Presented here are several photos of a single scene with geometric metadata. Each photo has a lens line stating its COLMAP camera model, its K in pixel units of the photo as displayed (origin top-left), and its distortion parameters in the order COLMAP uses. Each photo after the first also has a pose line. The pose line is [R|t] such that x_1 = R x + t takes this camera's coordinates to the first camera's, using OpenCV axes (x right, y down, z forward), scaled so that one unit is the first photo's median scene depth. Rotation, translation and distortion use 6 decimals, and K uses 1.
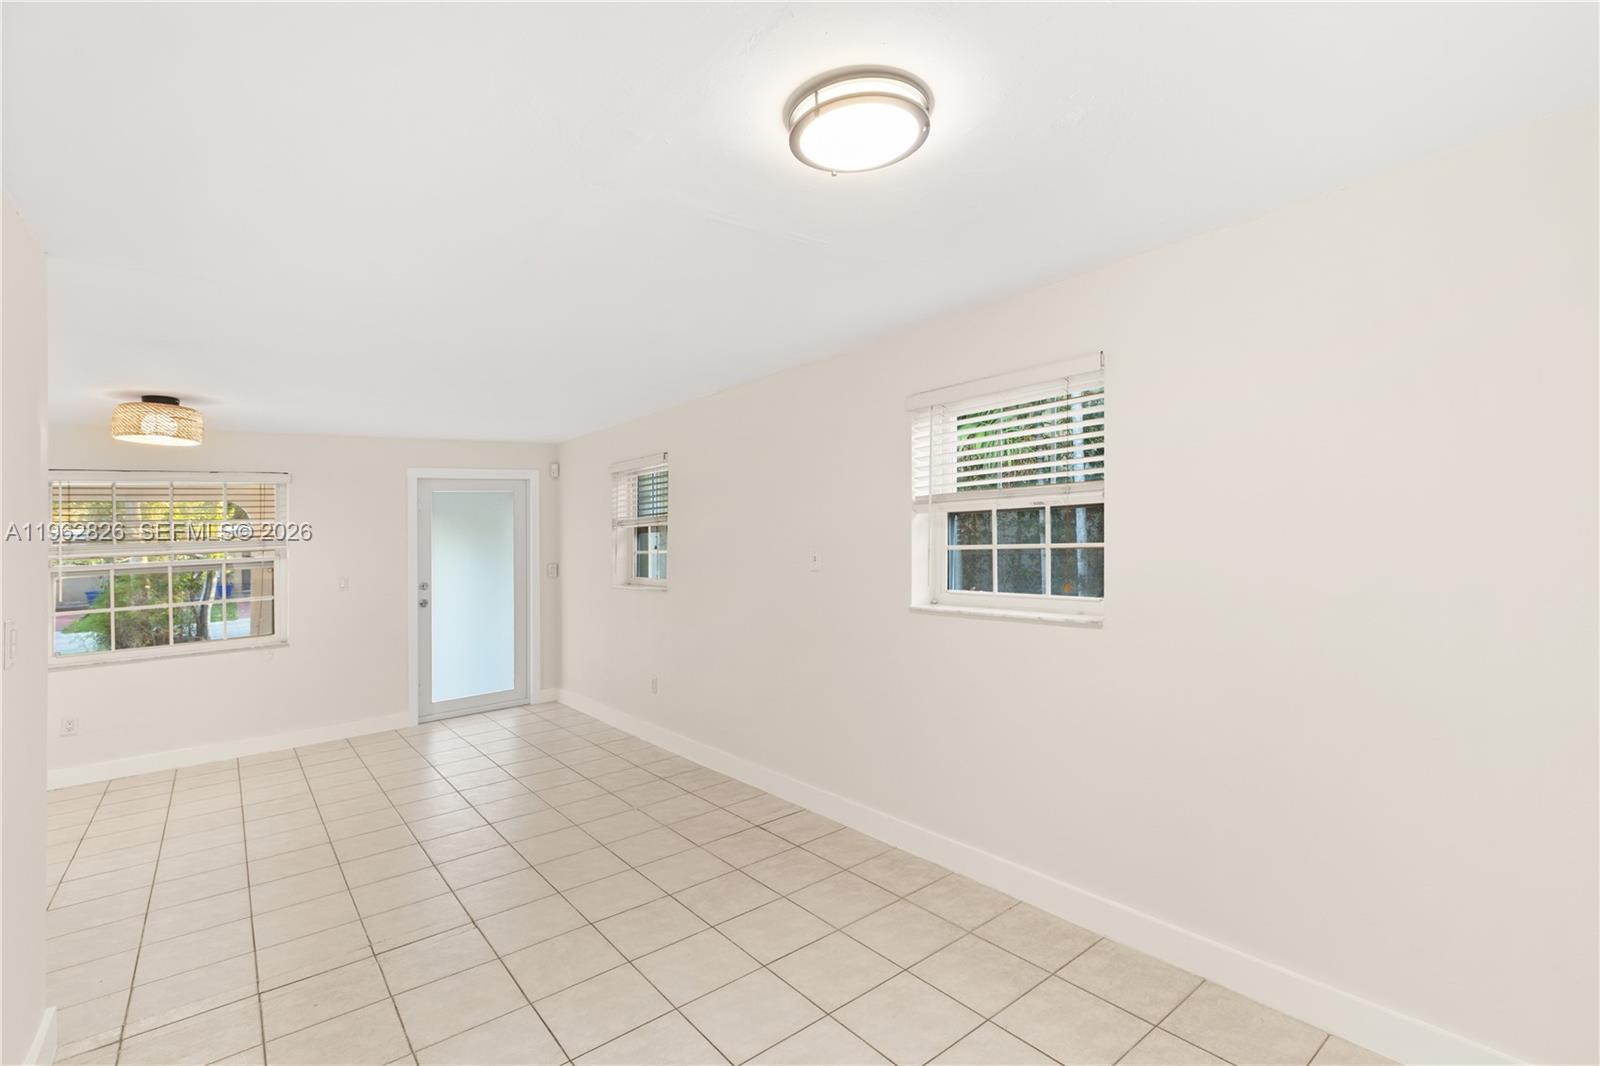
lens RADIAL K [[740.8, 0, 800.0], [0, 740.8, 533.0], [0, 0, 1]] dist [0.003055, 0.000078]
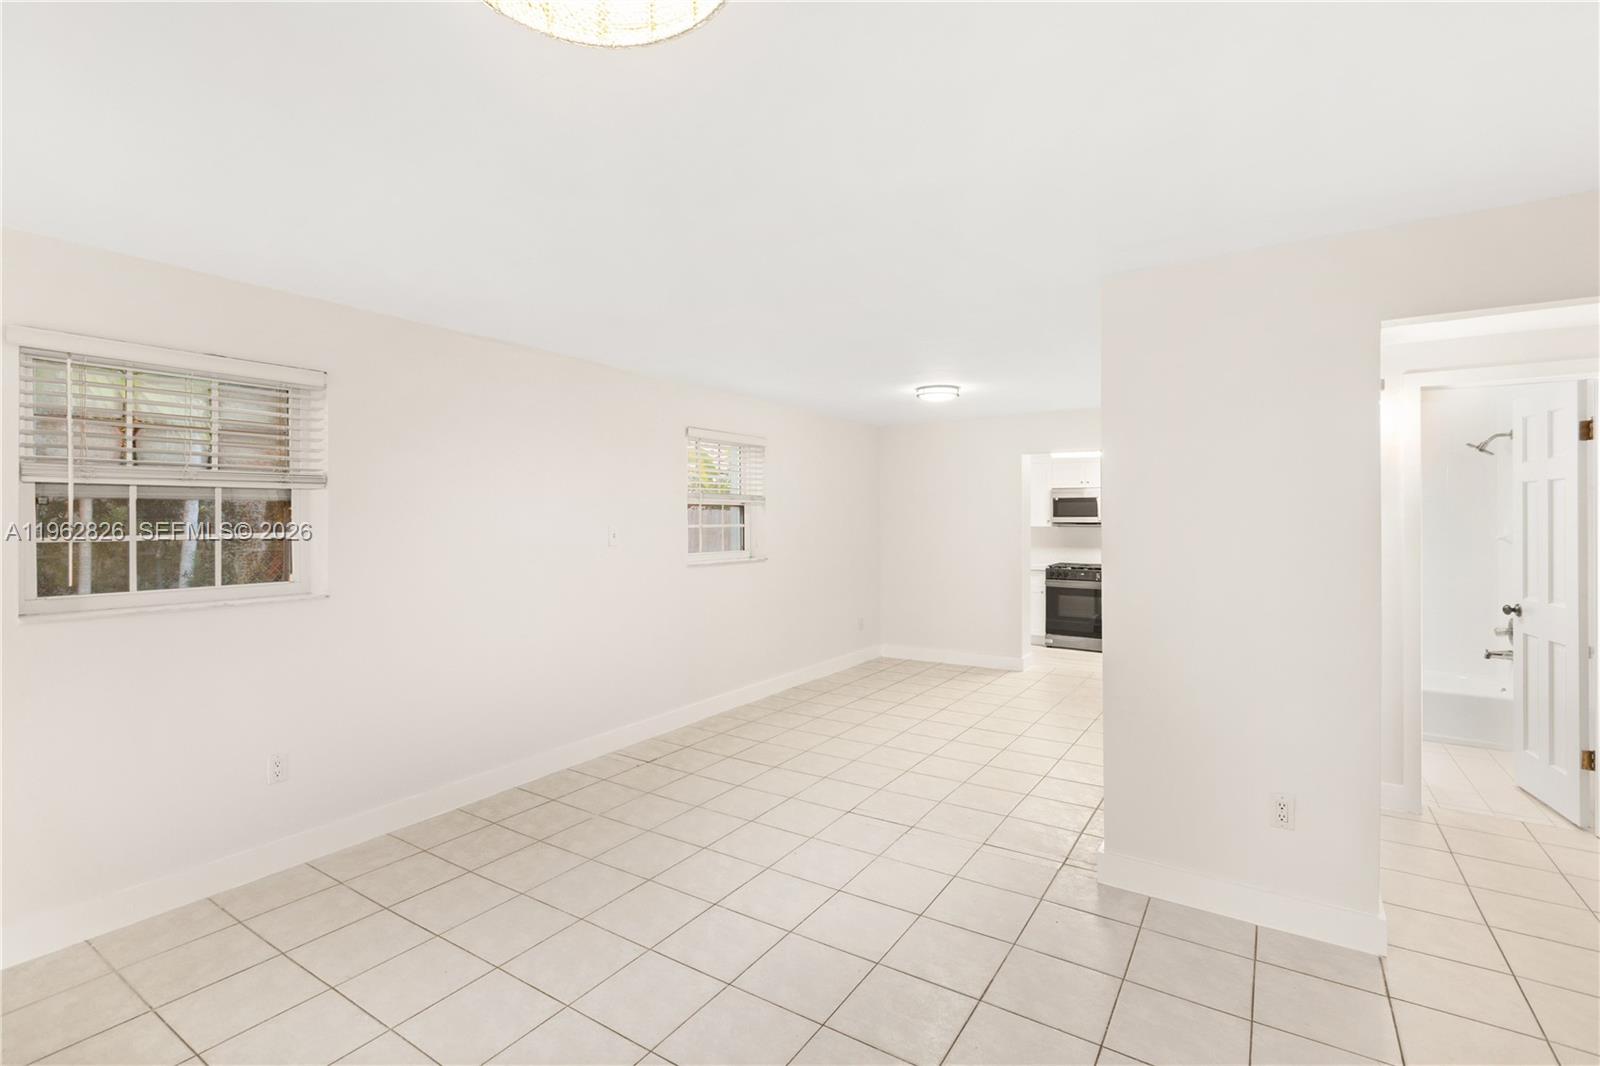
lens RADIAL K [[730.4, 0, 807.8], [0, 730.4, 513.5], [0, 0, 1]] dist [0.001643, 0.000443]
pose [[-0.326518, 0.036217, 0.944497, -0.994989], [0.004783, 0.999316, -0.036665, 0.035823], [-0.945179, -0.007454, -0.326468, 0.911162]]
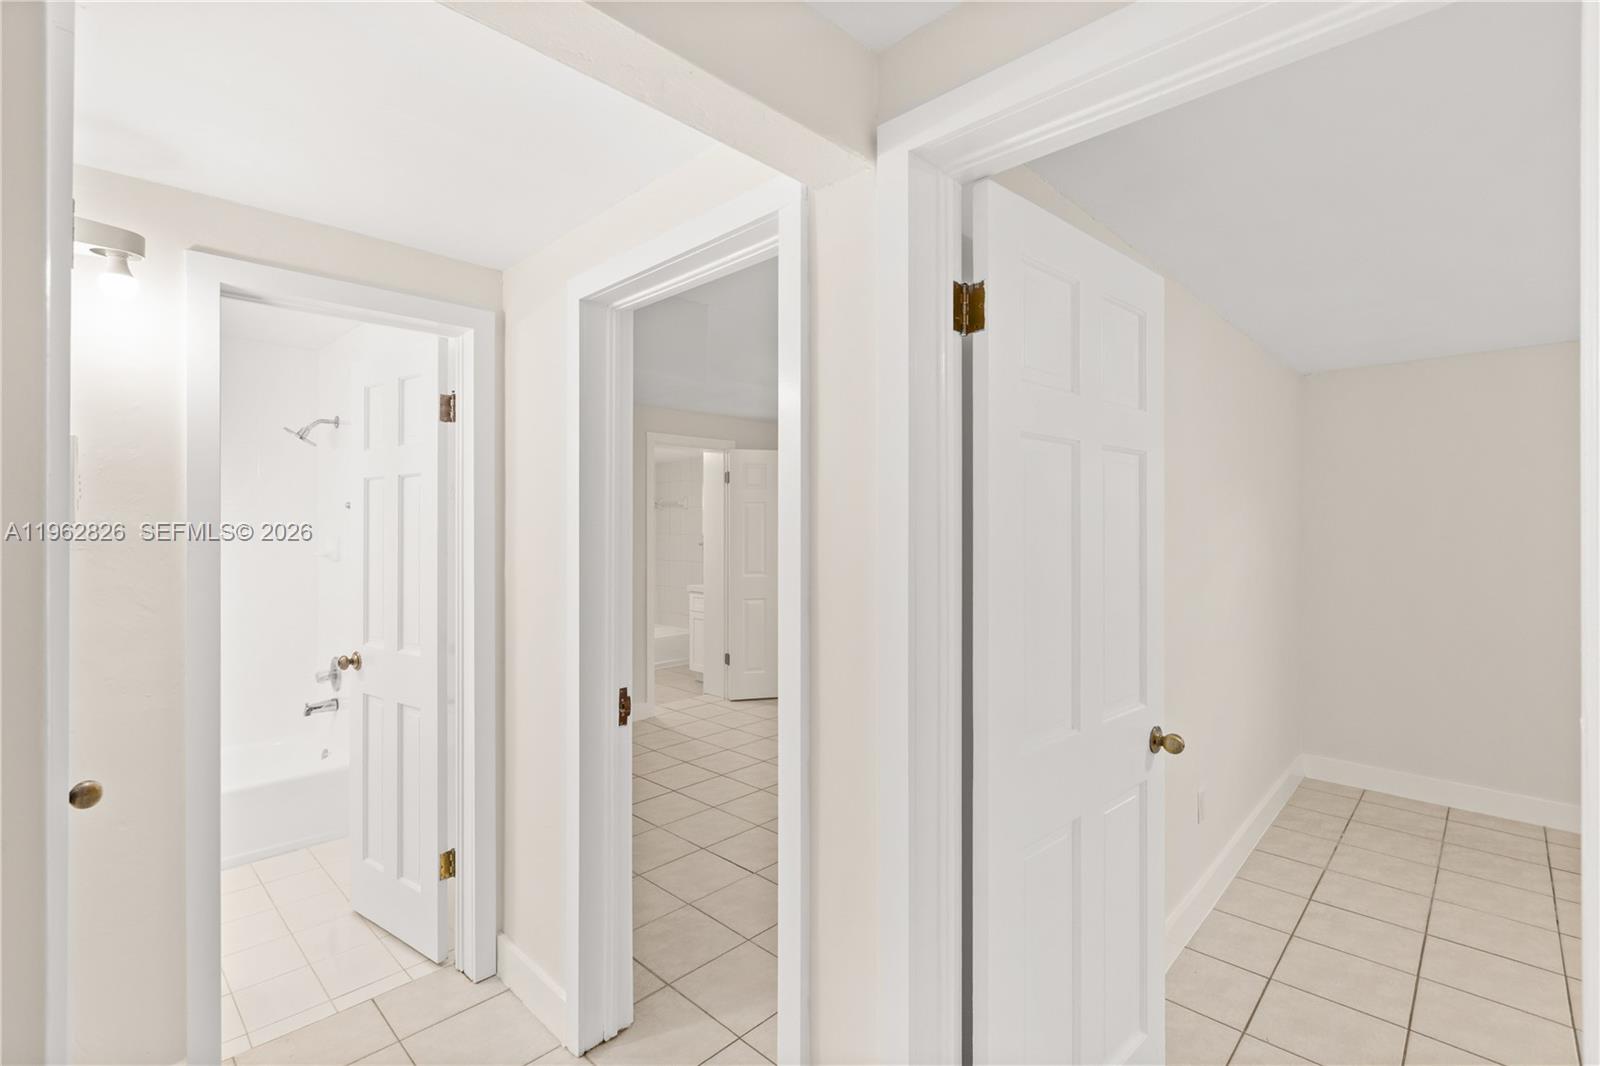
lens RADIAL K [[716.4, 0, 800.3], [0, 716.4, 522.1], [0, 0, 1]] dist [0.001977, -0.000091]
pose [[-0.990007, 0.035065, -0.136588, -0.740258], [0.036072, 0.999337, -0.004904, 0.023381], [0.136326, -0.009782, -0.990616, 0.483849]]
